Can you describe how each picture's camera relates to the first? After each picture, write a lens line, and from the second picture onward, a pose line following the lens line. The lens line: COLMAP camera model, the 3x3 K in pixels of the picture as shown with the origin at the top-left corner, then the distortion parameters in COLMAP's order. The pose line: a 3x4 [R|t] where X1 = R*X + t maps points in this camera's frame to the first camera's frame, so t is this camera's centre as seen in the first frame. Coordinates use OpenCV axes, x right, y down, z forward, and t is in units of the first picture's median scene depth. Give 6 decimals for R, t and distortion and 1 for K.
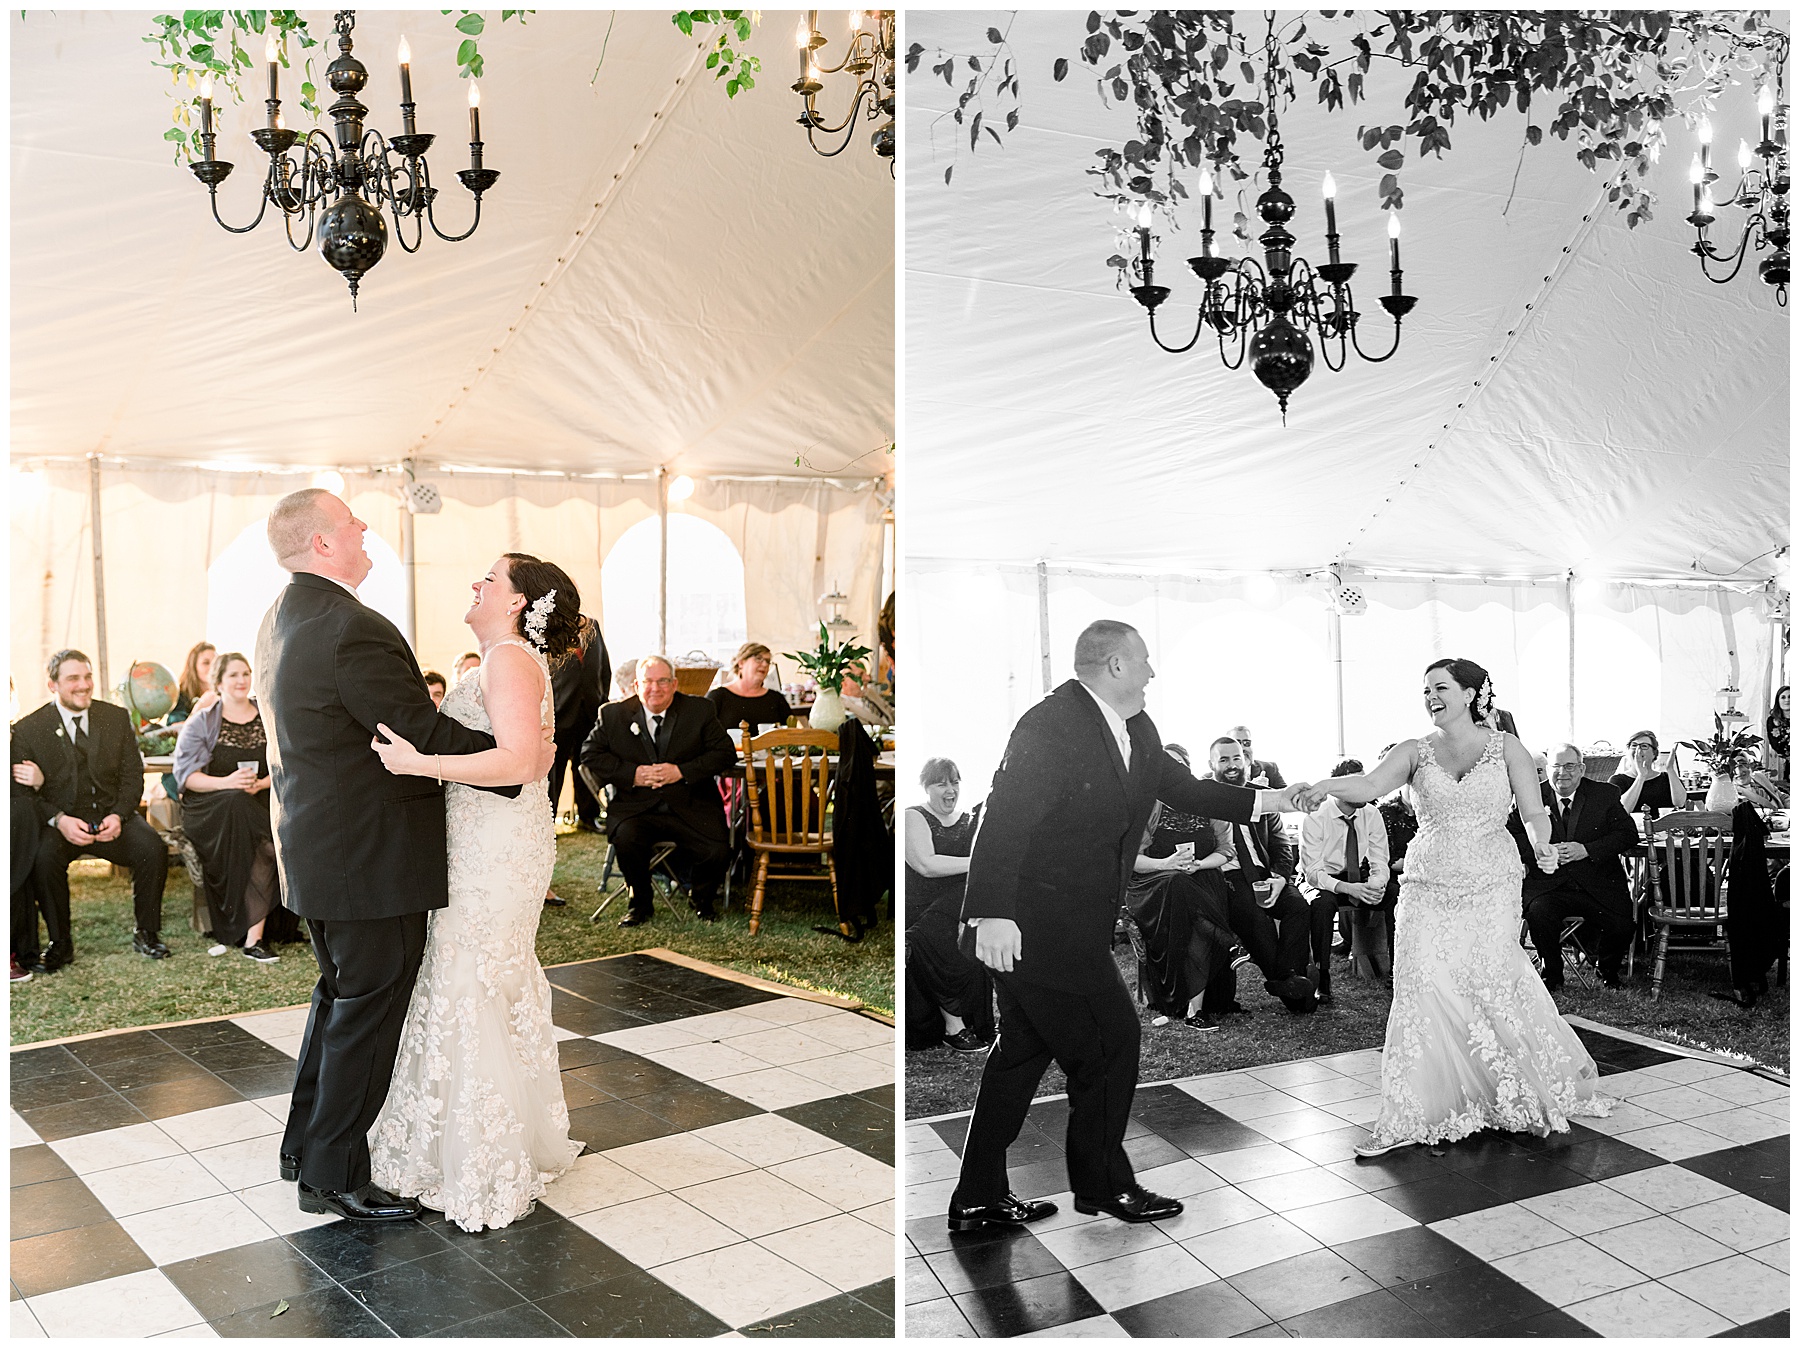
lens RADIAL K [[1852.8, 0, 897.3], [0, 1852.8, 521.2], [0, 0, 1]] dist [-0.008519, -0.112895]
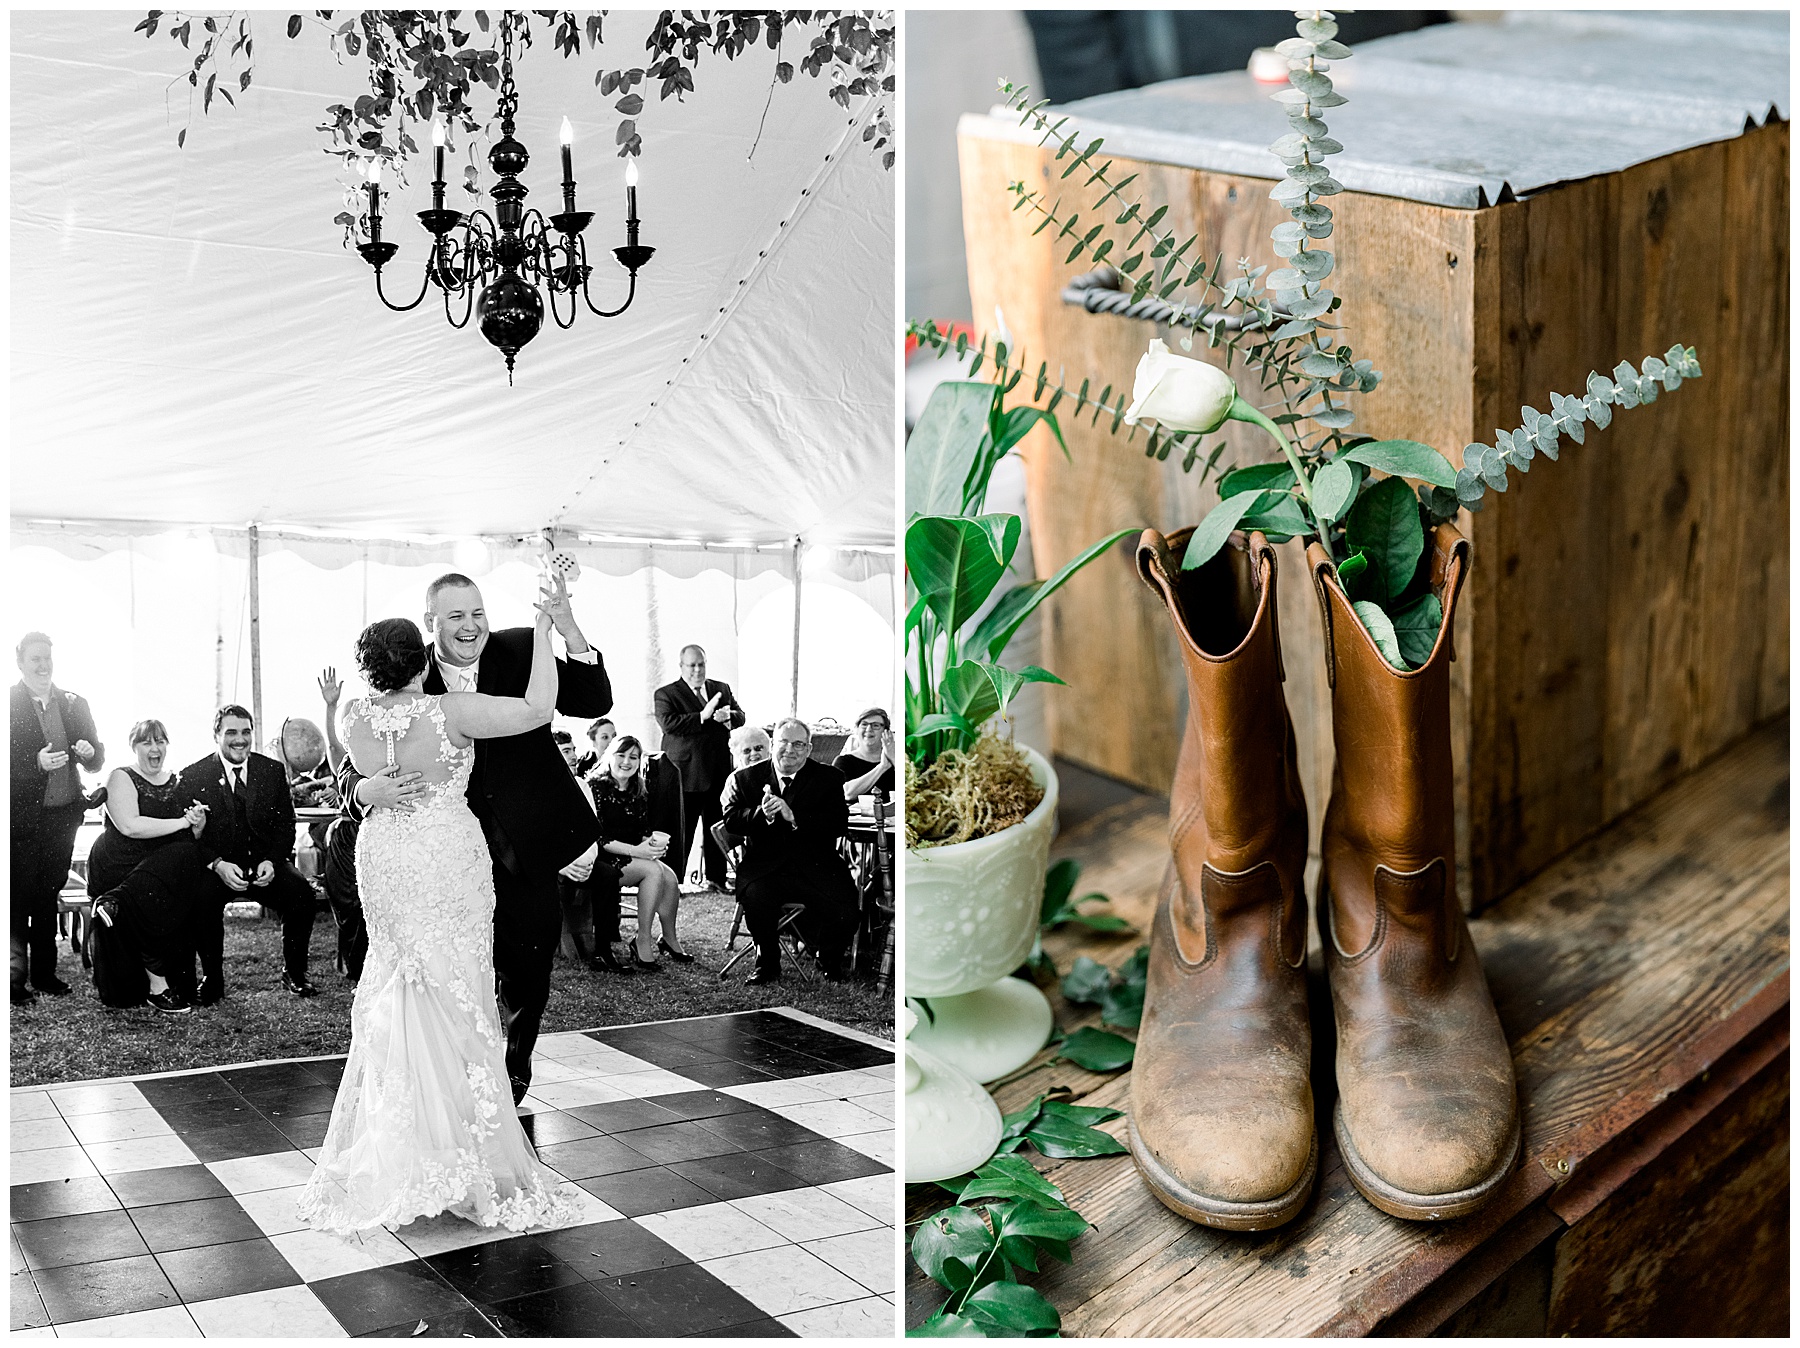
lens RADIAL K [[1842.8, 0, 900.0], [0, 1842.8, 674.0], [0, 0, 1]] dist [-0.098637, 0.026055]
pose [[0.991058, 0.012506, -0.132845, 0.531866], [-0.007445, 0.999230, 0.038523, 0.059377], [0.133225, -0.037190, 0.990388, 0.081587]]
